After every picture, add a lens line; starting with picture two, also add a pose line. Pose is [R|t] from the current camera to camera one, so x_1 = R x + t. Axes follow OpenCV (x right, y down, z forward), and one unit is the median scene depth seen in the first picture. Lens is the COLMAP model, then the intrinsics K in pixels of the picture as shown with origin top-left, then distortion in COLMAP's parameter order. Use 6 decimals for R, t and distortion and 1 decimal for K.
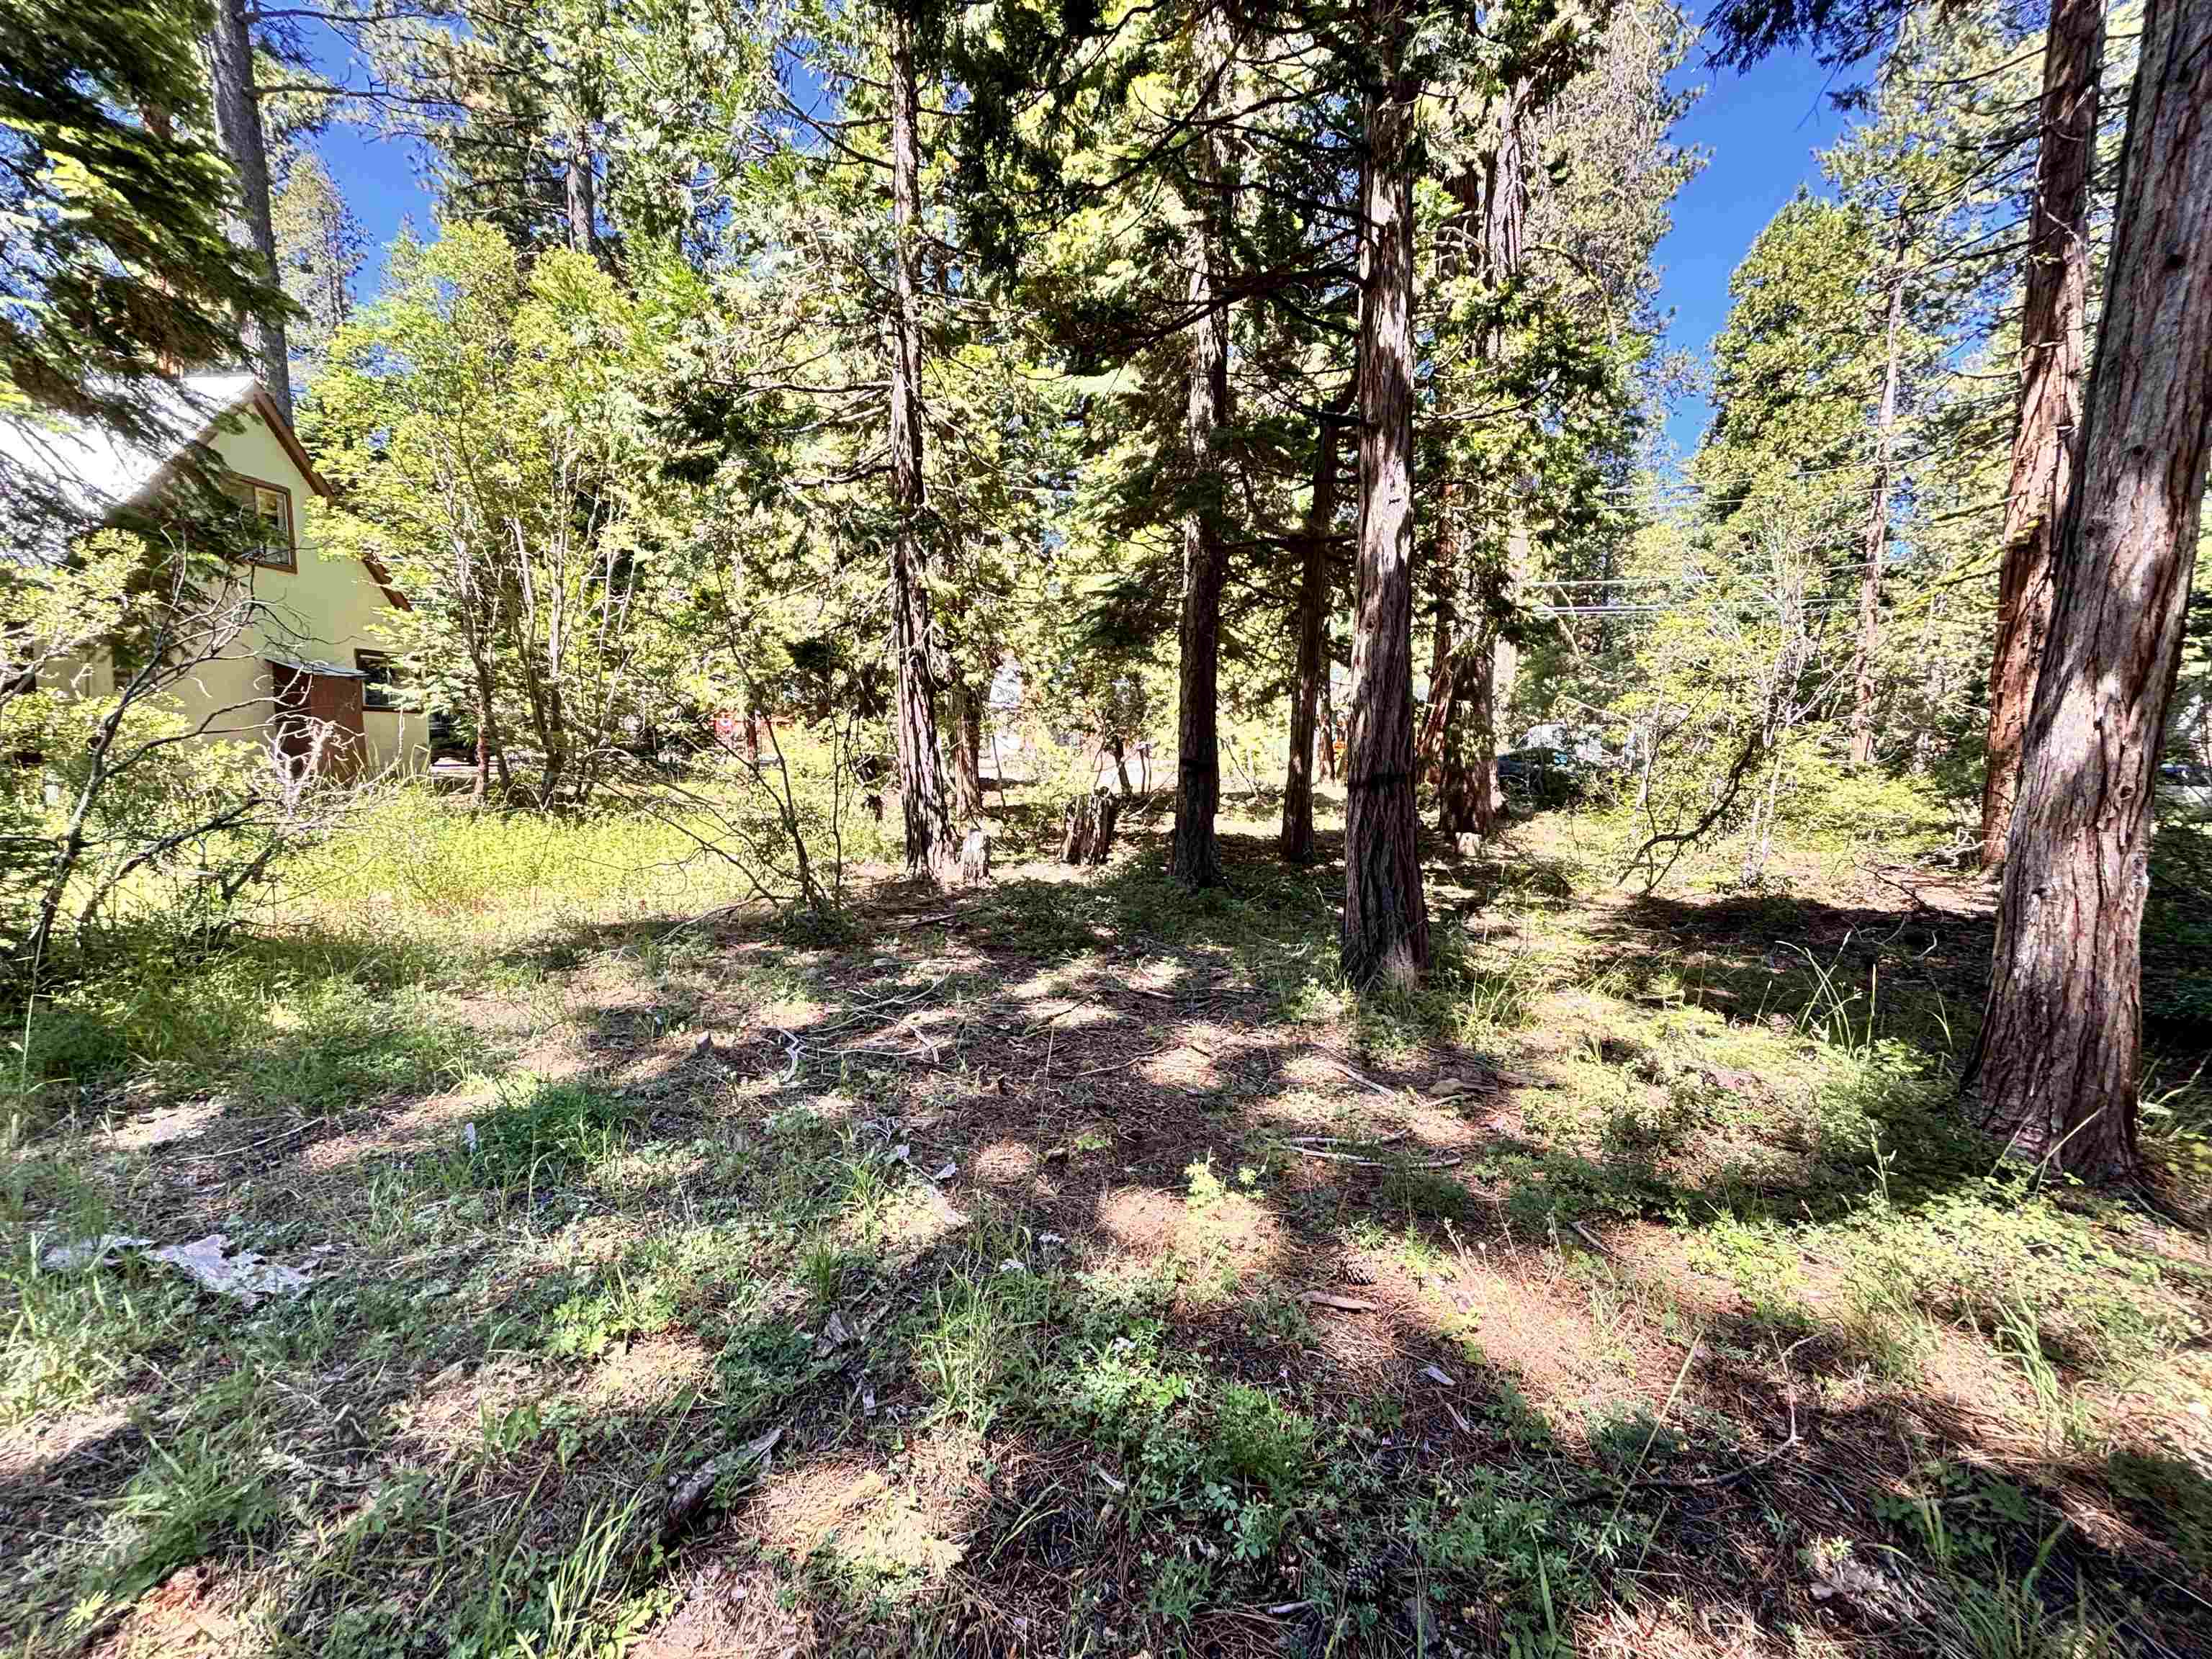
lens RADIAL K [[884.9, 0, 1109.0], [0, 884.9, 828.2], [0, 0, 1]] dist [0.000239, 0.000284]
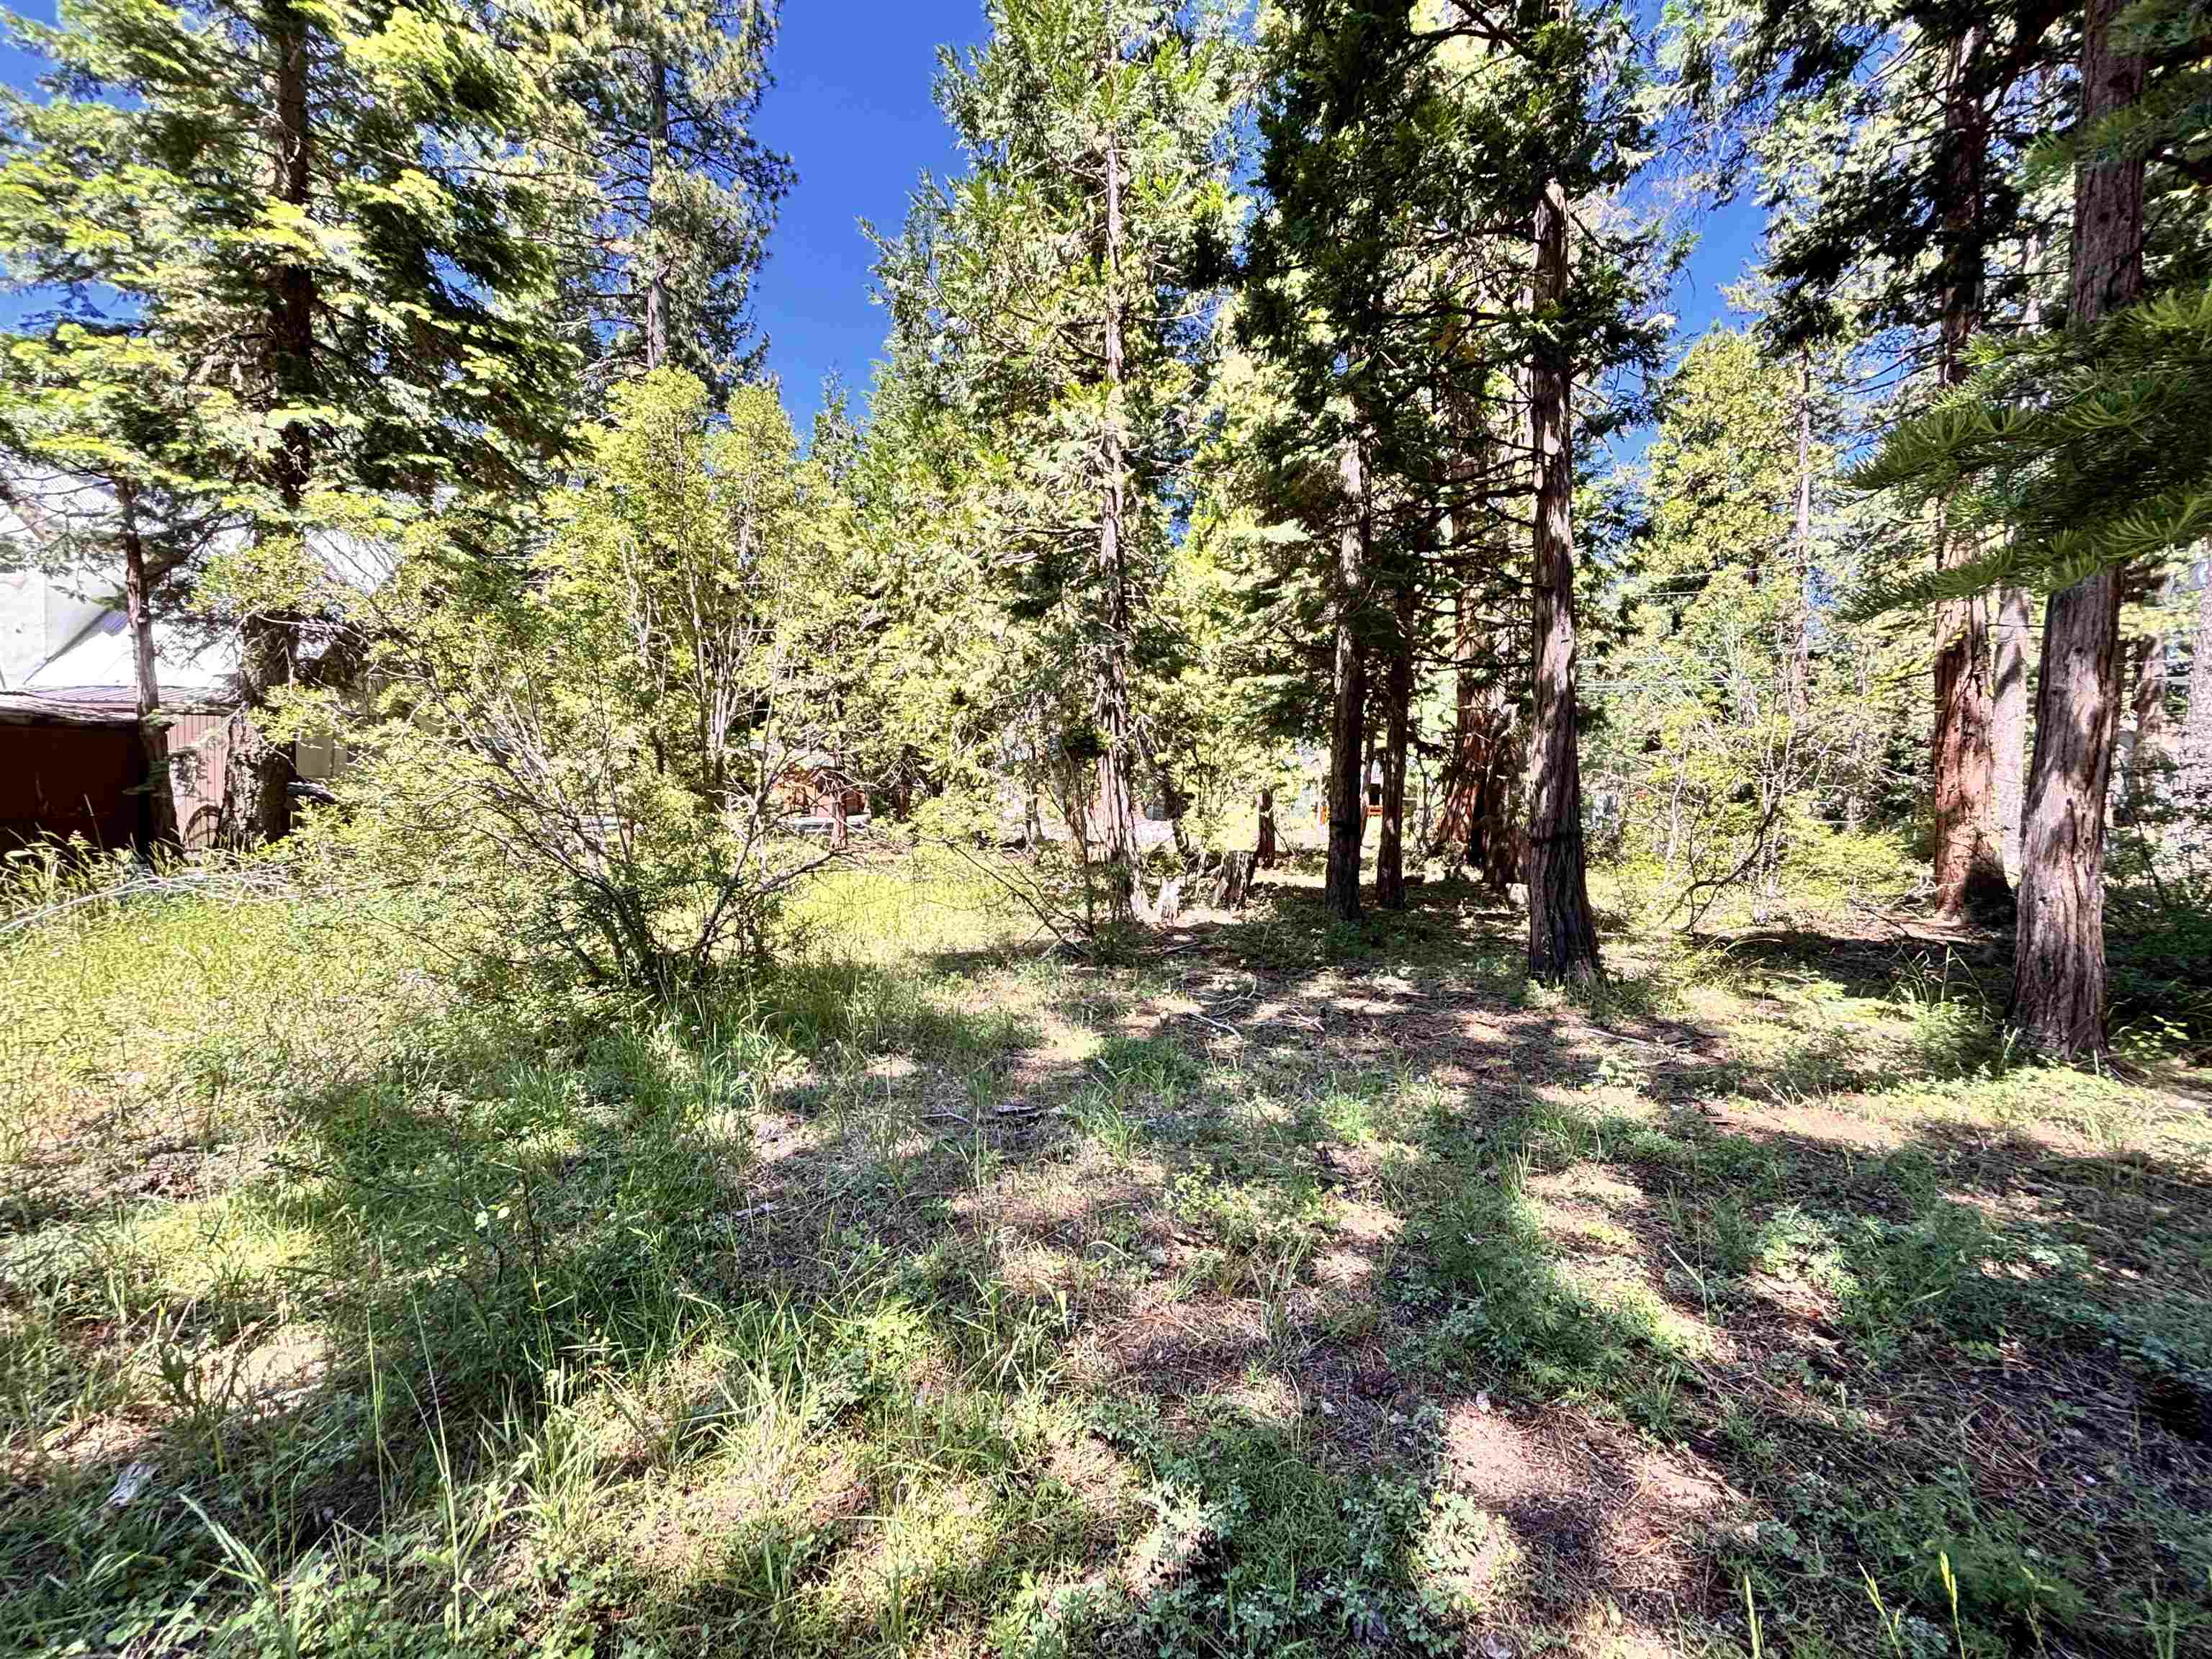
lens RADIAL K [[884.9, 0, 1103.0], [0, 884.9, 831.4], [0, 0, 1]] dist [0.000239, 0.000284]
pose [[0.998486, -0.003989, 0.054863, -0.308192], [0.007597, 0.997809, -0.065721, 0.014571], [-0.054480, 0.066039, 0.996329, -0.220645]]
